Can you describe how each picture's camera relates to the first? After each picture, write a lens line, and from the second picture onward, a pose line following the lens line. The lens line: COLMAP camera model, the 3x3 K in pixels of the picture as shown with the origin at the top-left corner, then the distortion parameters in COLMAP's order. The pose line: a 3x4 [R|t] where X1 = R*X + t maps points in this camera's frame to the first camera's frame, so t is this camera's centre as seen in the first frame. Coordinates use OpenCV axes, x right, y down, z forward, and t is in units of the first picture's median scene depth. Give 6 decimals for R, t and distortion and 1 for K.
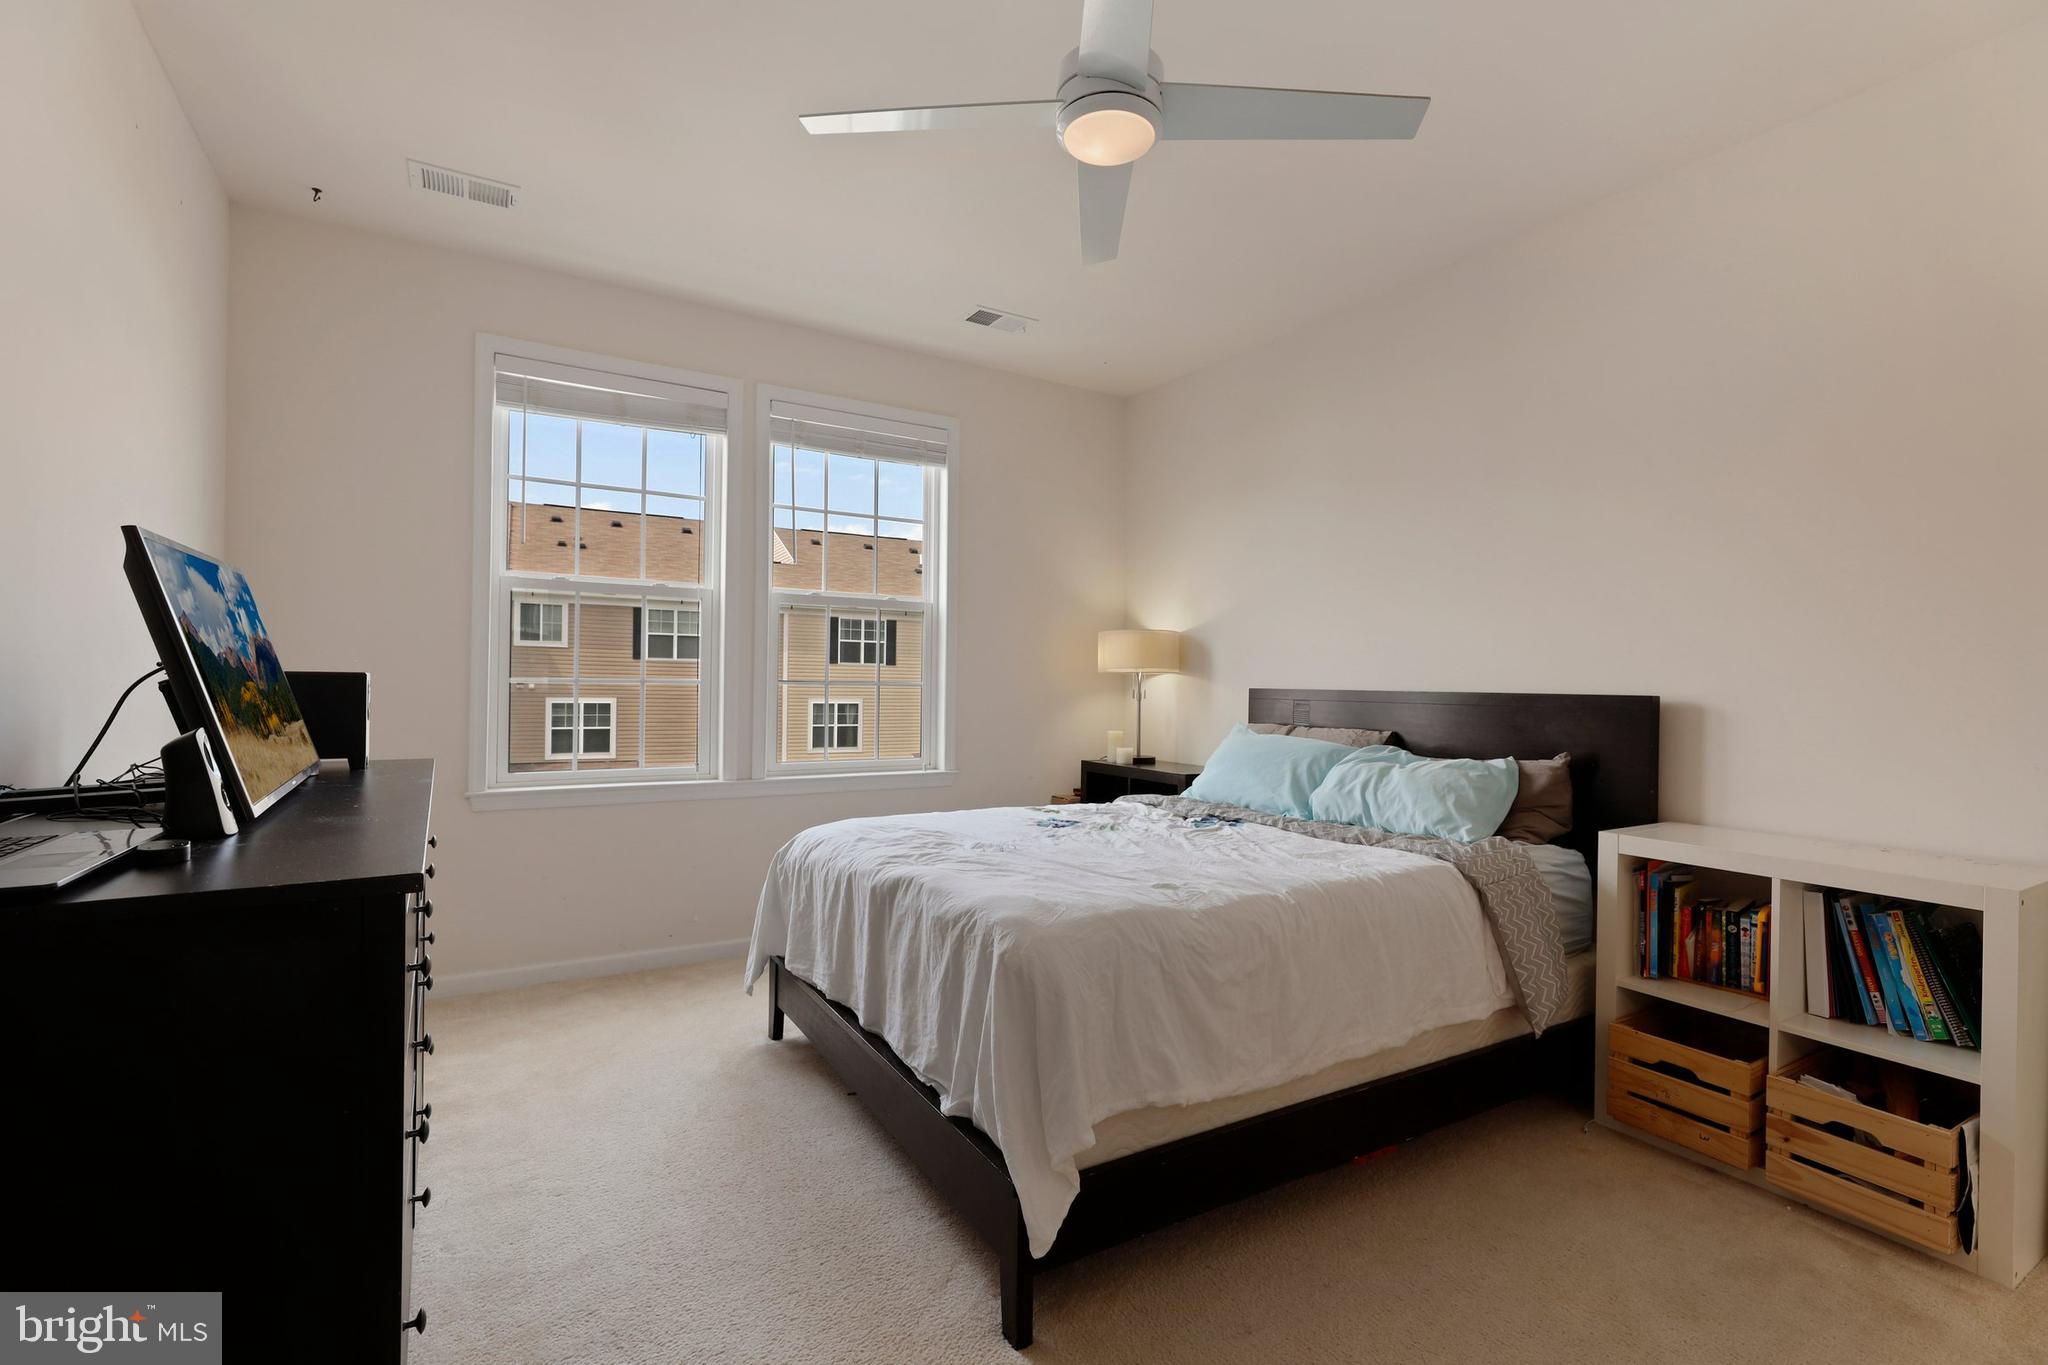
lens RADIAL K [[916.7, 0, 983.4], [0, 916.7, 663.8], [0, 0, 1]] dist [0.000277, -0.000722]
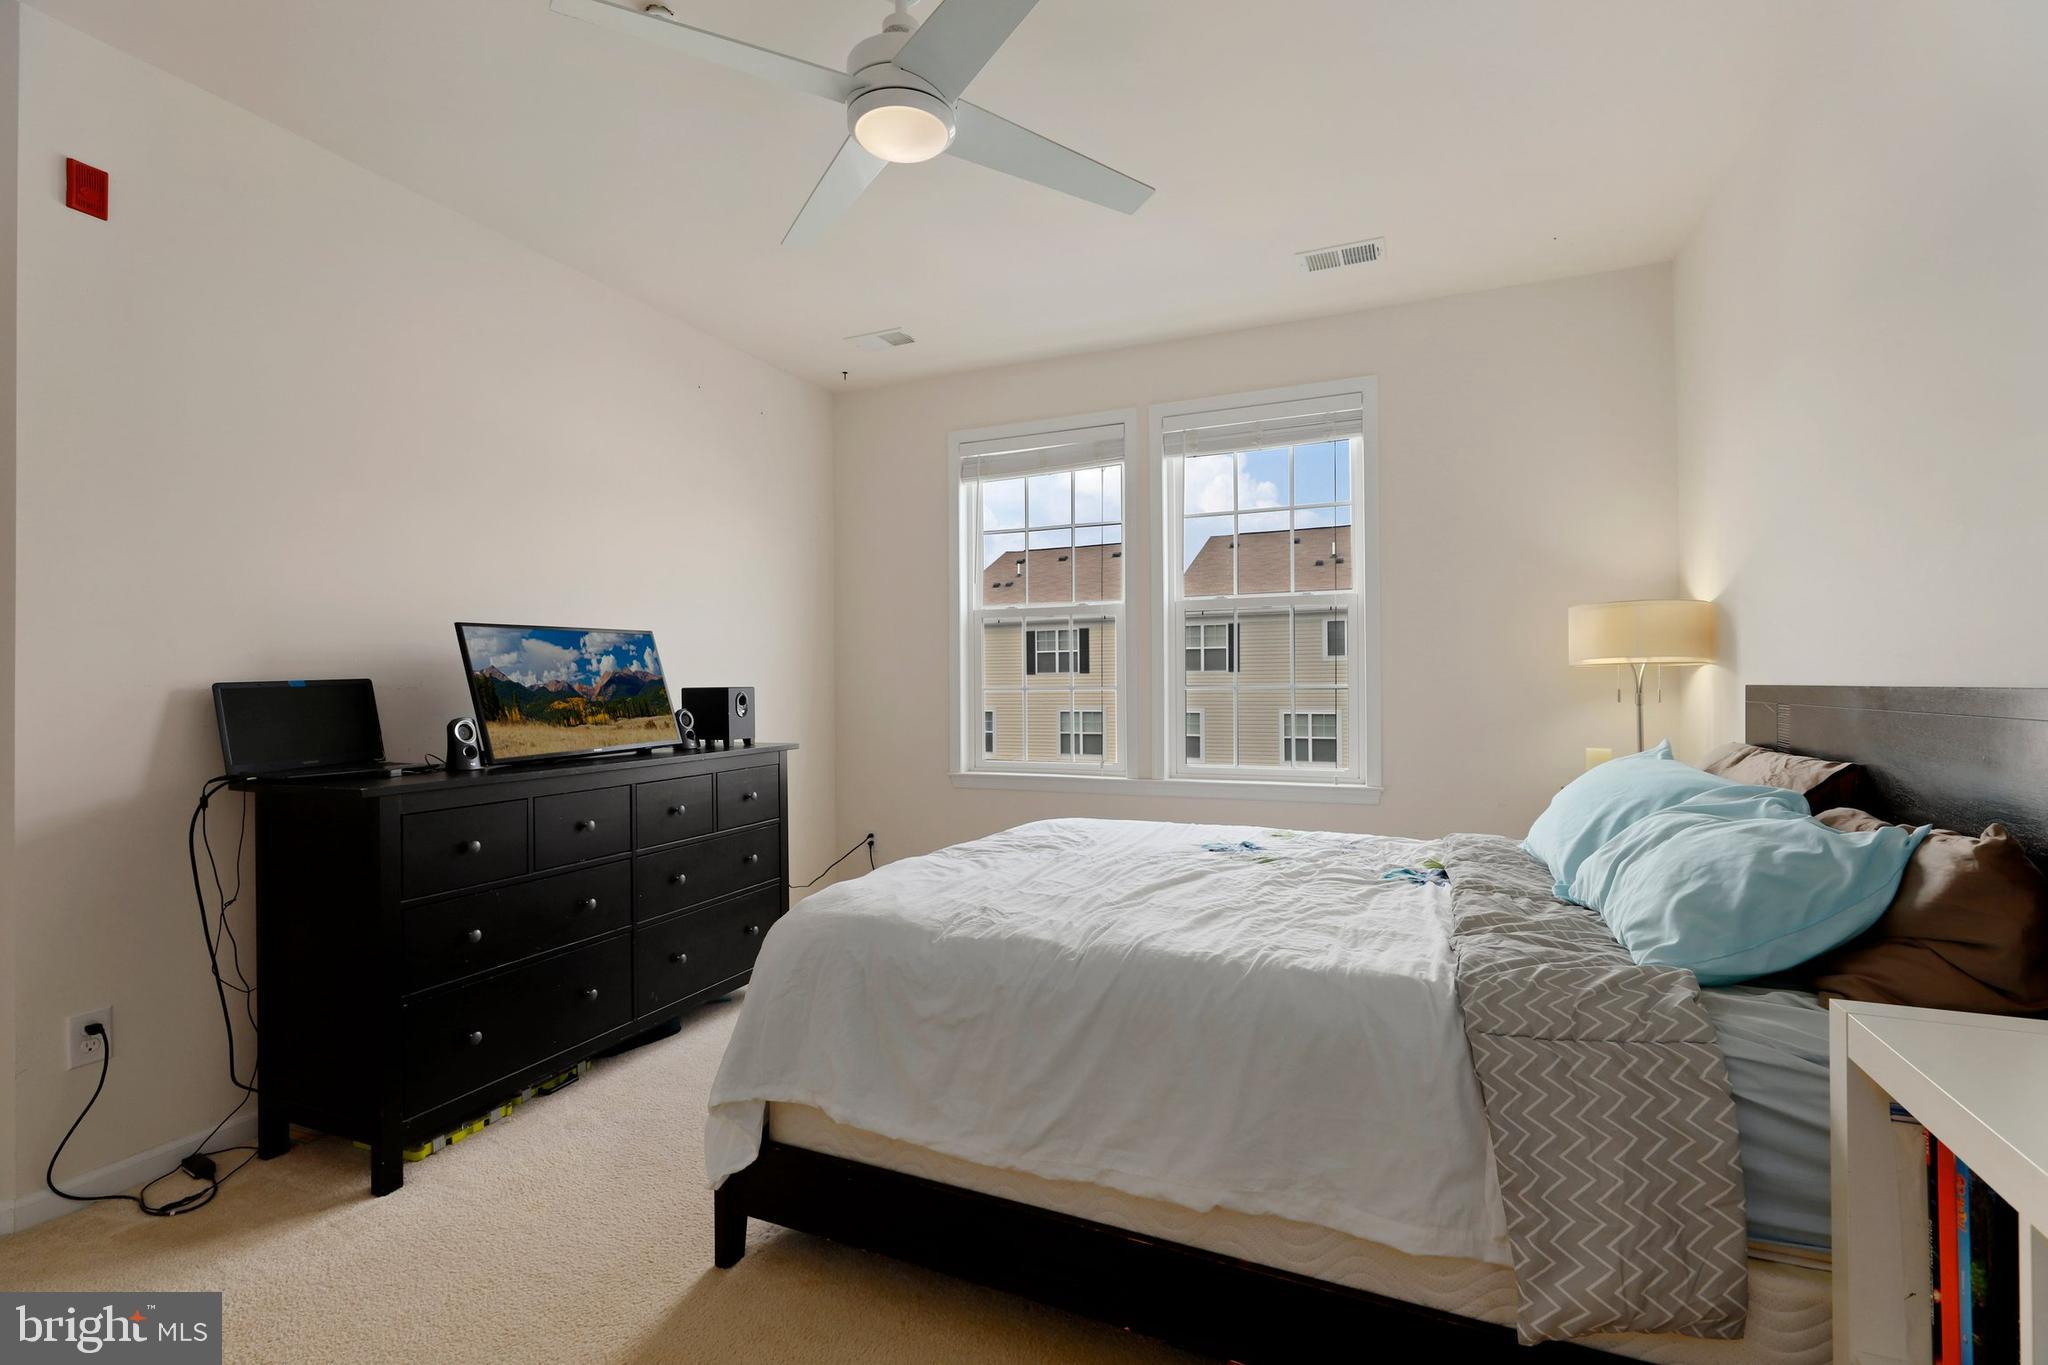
lens RADIAL K [[916.7, 0, 1025.9], [0, 916.7, 676.6], [0, 0, 1]] dist [0.000277, -0.000722]
pose [[0.583865, -0.030577, -0.811275, 0.653740], [0.031188, 0.999398, -0.015222, 0.017960], [0.811251, -0.016415, 0.584467, 0.346985]]
